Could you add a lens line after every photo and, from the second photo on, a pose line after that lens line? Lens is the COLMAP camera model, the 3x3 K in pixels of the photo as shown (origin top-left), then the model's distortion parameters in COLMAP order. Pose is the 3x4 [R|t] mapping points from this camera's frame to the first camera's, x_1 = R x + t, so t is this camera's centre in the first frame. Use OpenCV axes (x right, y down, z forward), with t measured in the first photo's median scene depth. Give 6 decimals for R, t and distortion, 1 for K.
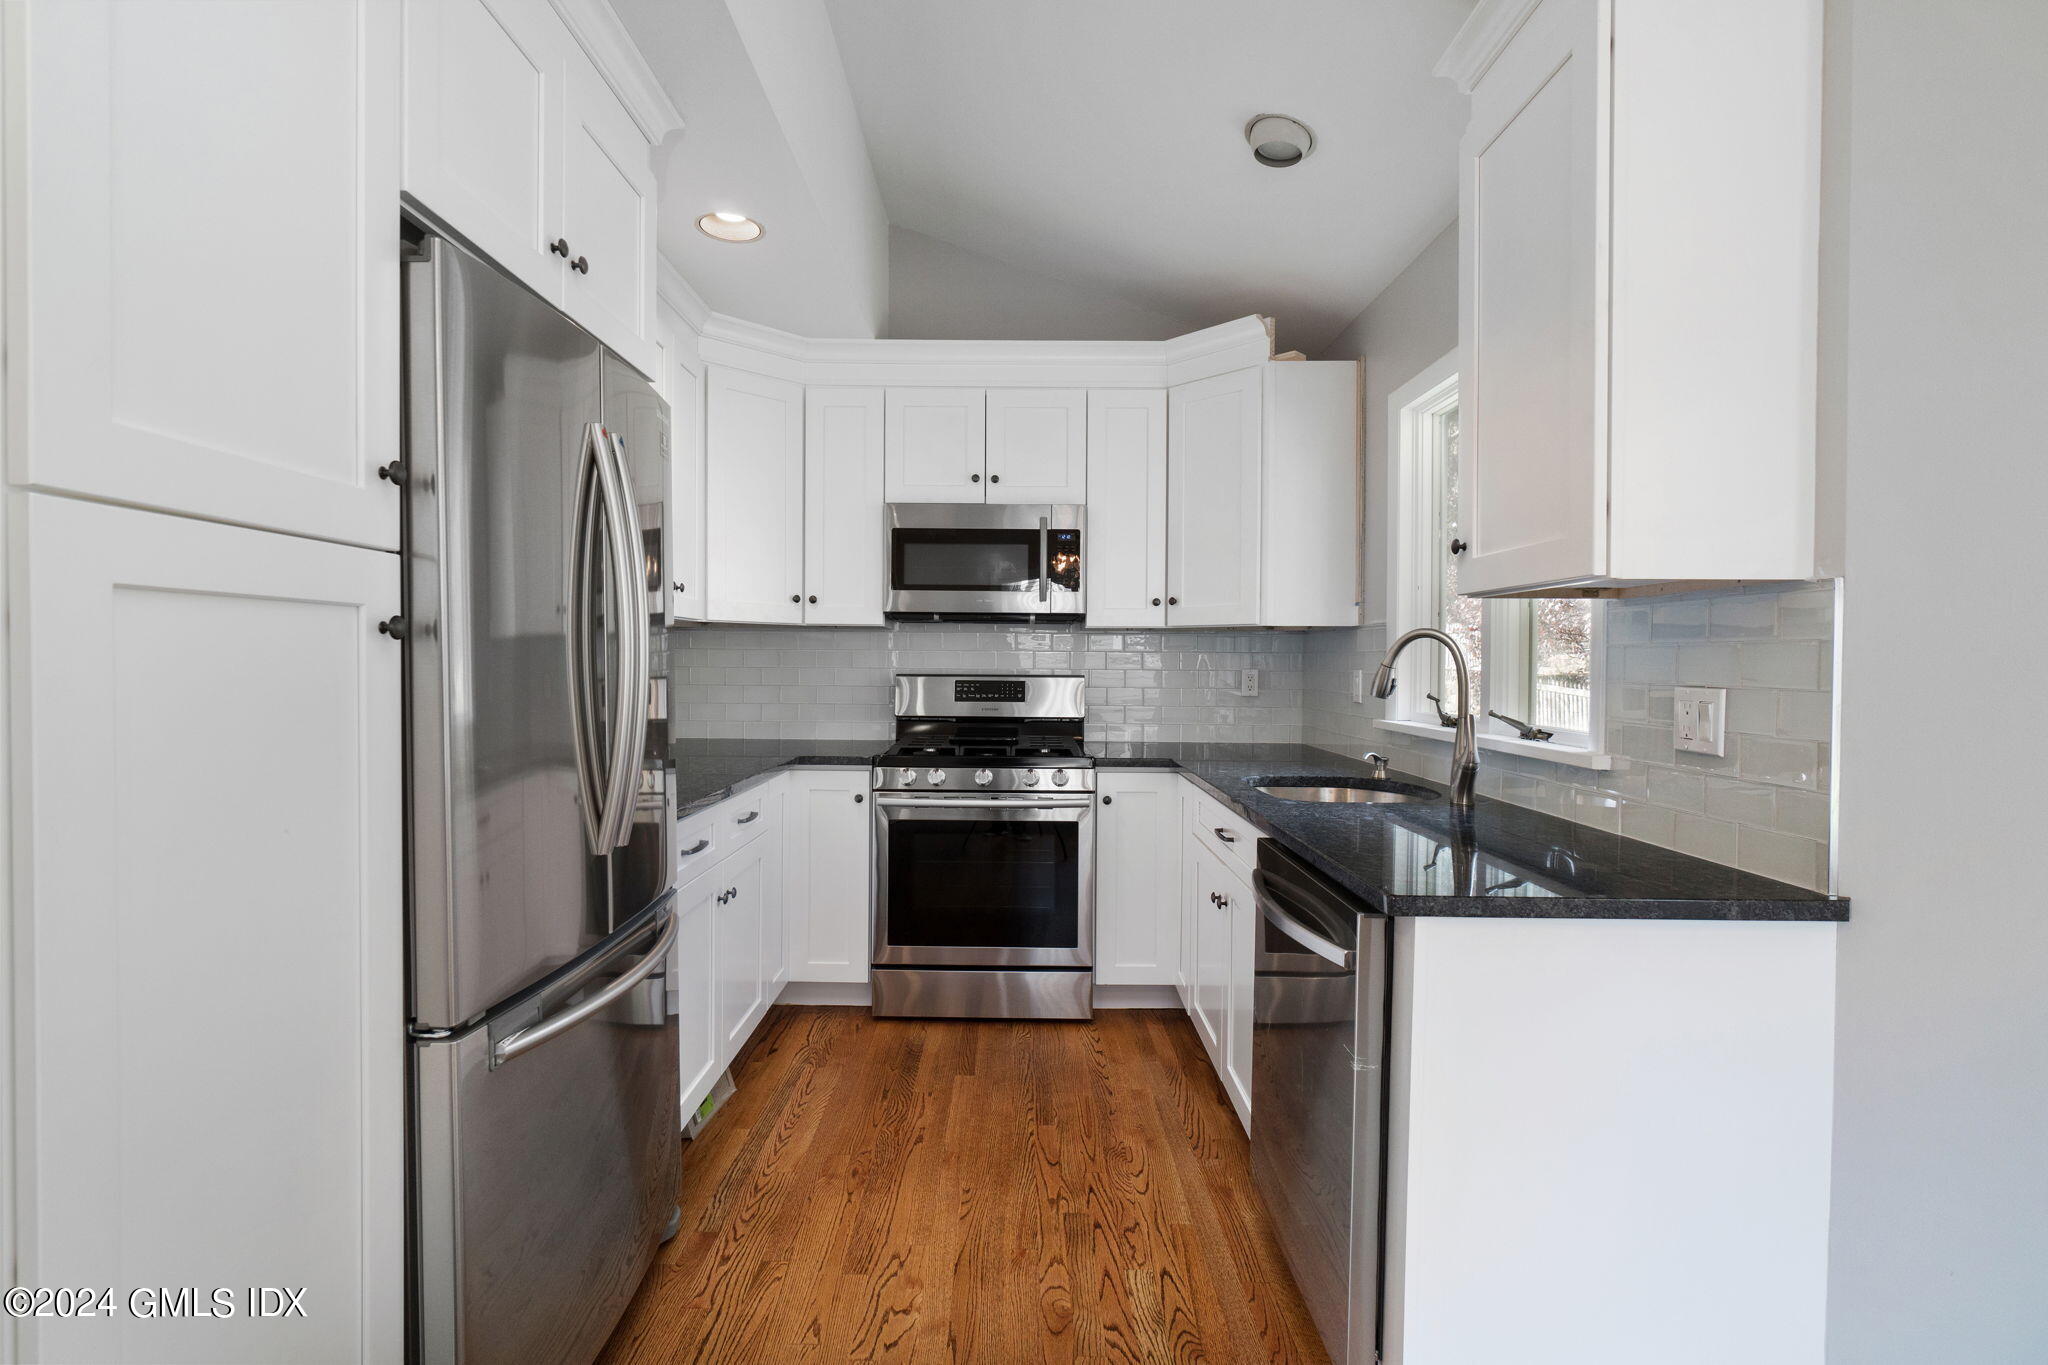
lens RADIAL K [[937.9, 0, 1007.3], [0, 937.9, 678.6], [0, 0, 1]] dist [-0.003661, -0.000504]
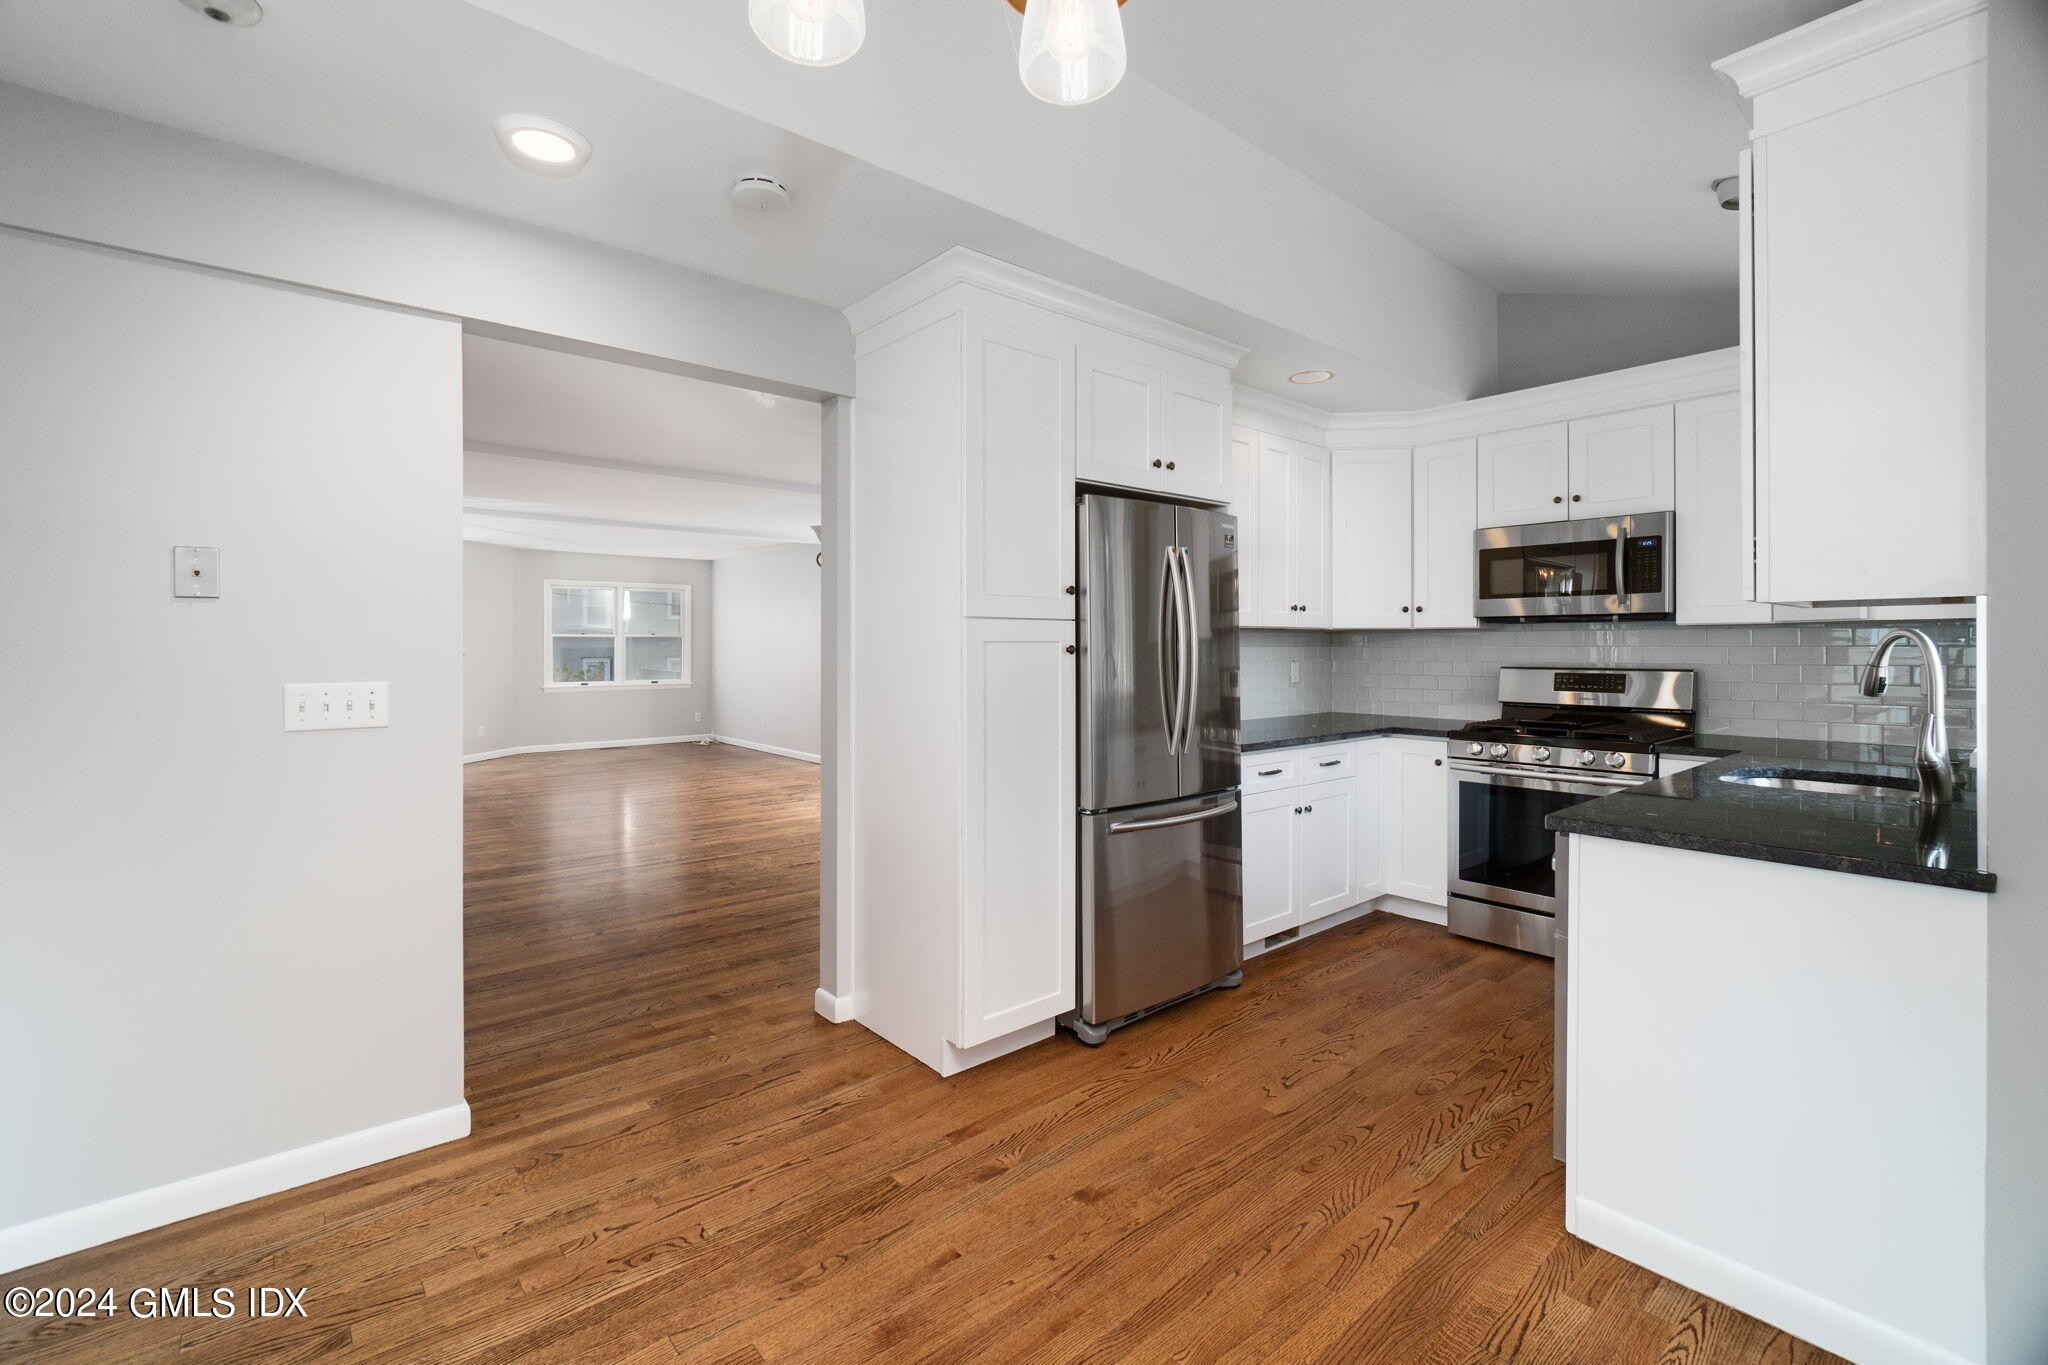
lens RADIAL K [[899.9, 0, 1005.4], [0, 899.9, 650.6], [0, 0, 1]] dist [-0.000281, -0.000422]
pose [[0.648156, -0.006288, -0.761482, 0.401760], [-0.006710, 0.999880, -0.013968, -0.005911], [0.761478, 0.014163, 0.648036, -0.268278]]
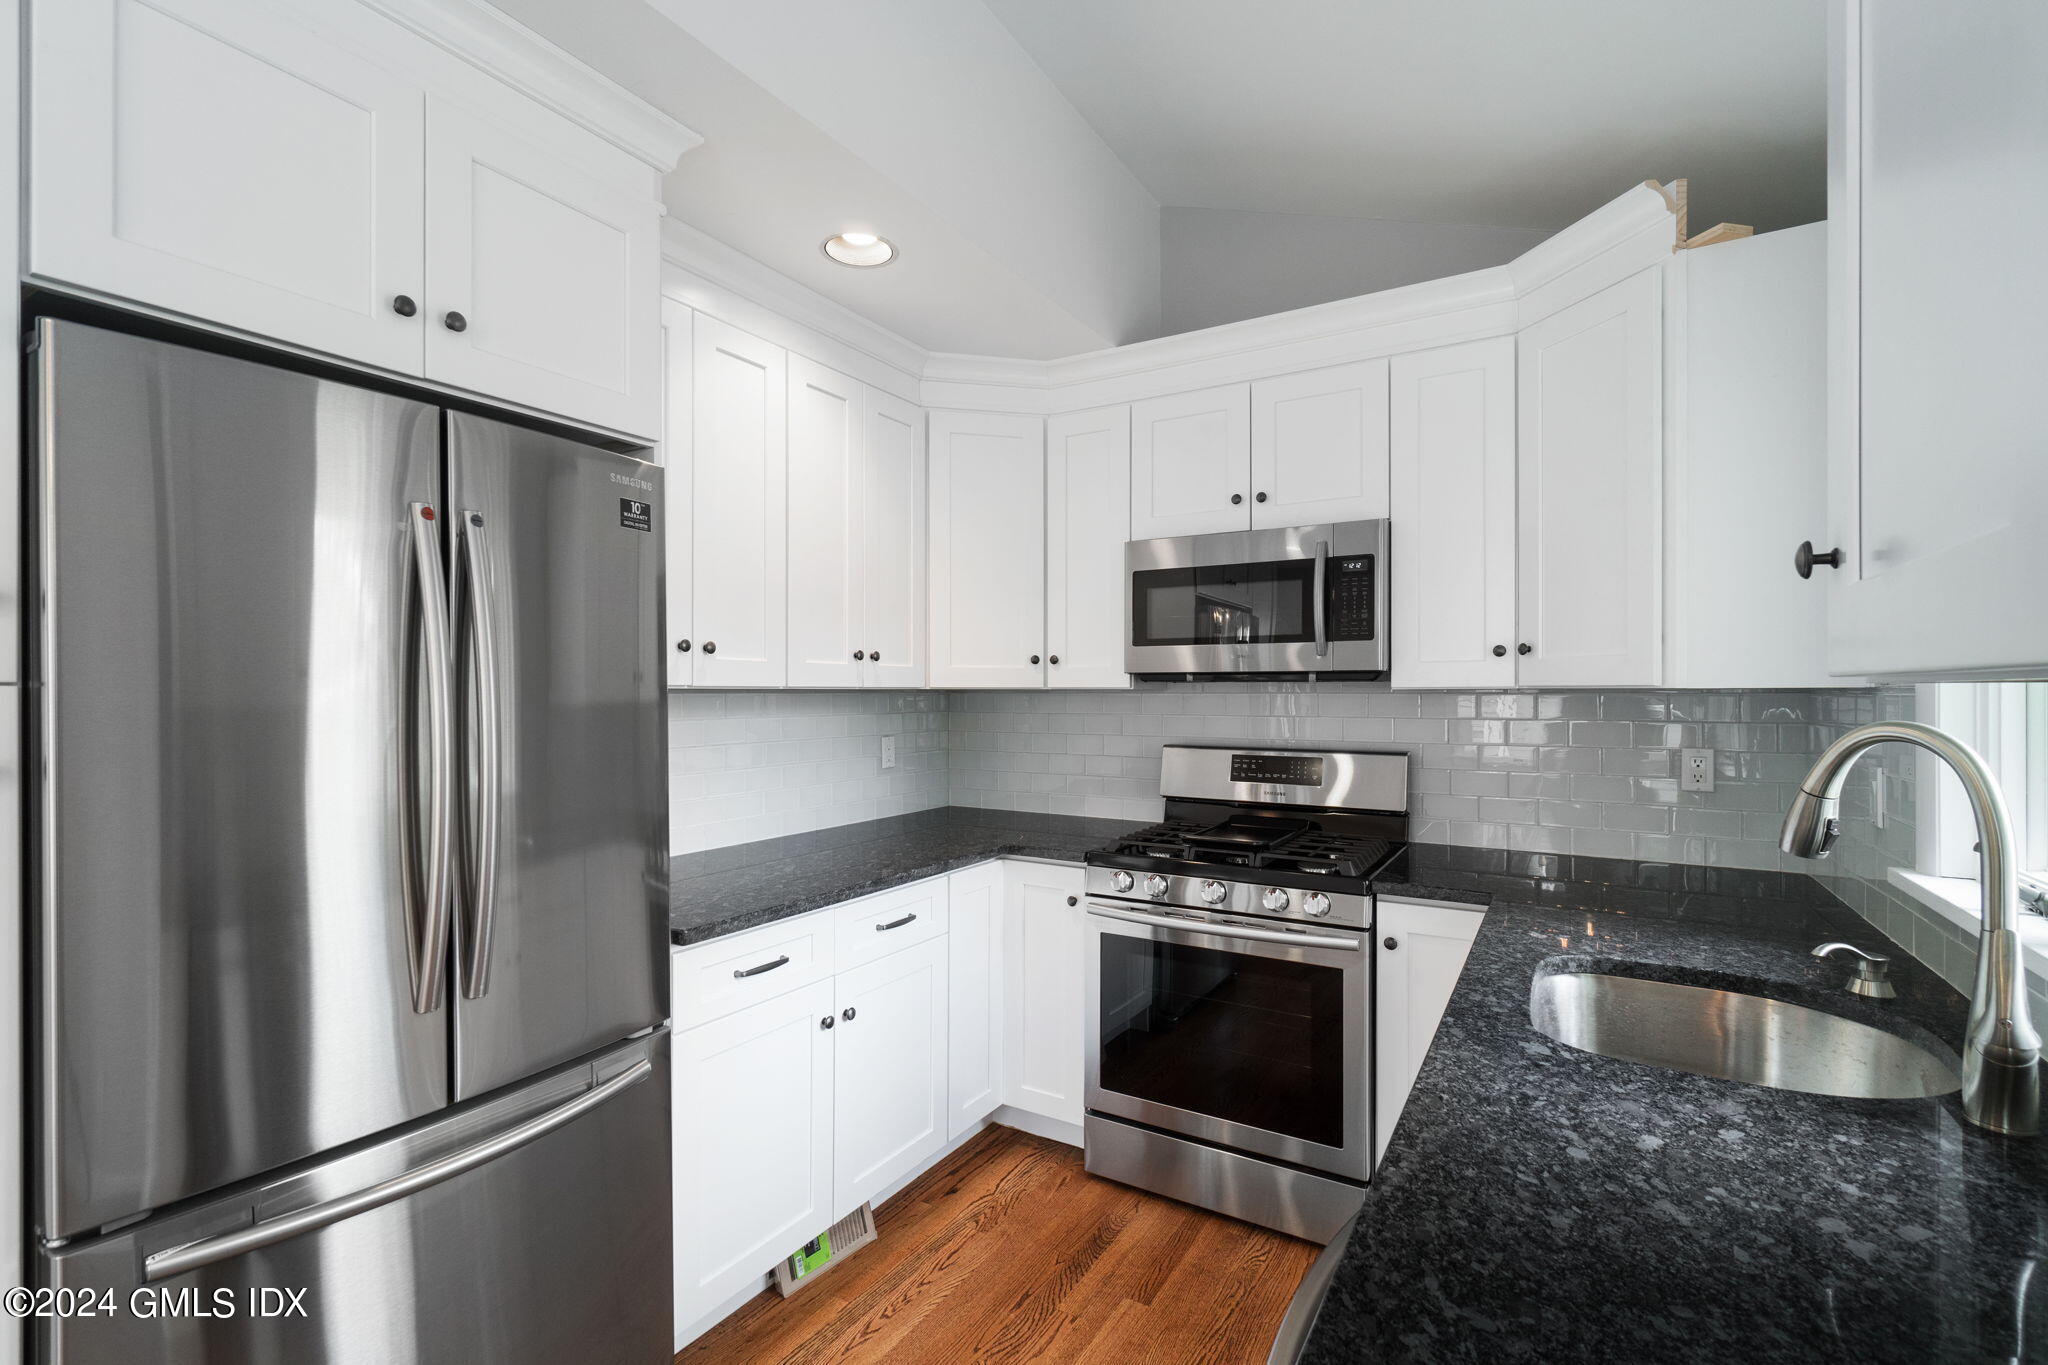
lens RADIAL K [[917.3, 0, 1022.4], [0, 917.3, 695.1], [0, 0, 1]] dist [0.002144, 0.000008]
pose [[0.858630, -0.005187, -0.512570, 0.219148], [-0.002428, 0.999896, -0.014186, -0.042500], [0.512590, 0.013425, 0.858528, 0.275305]]
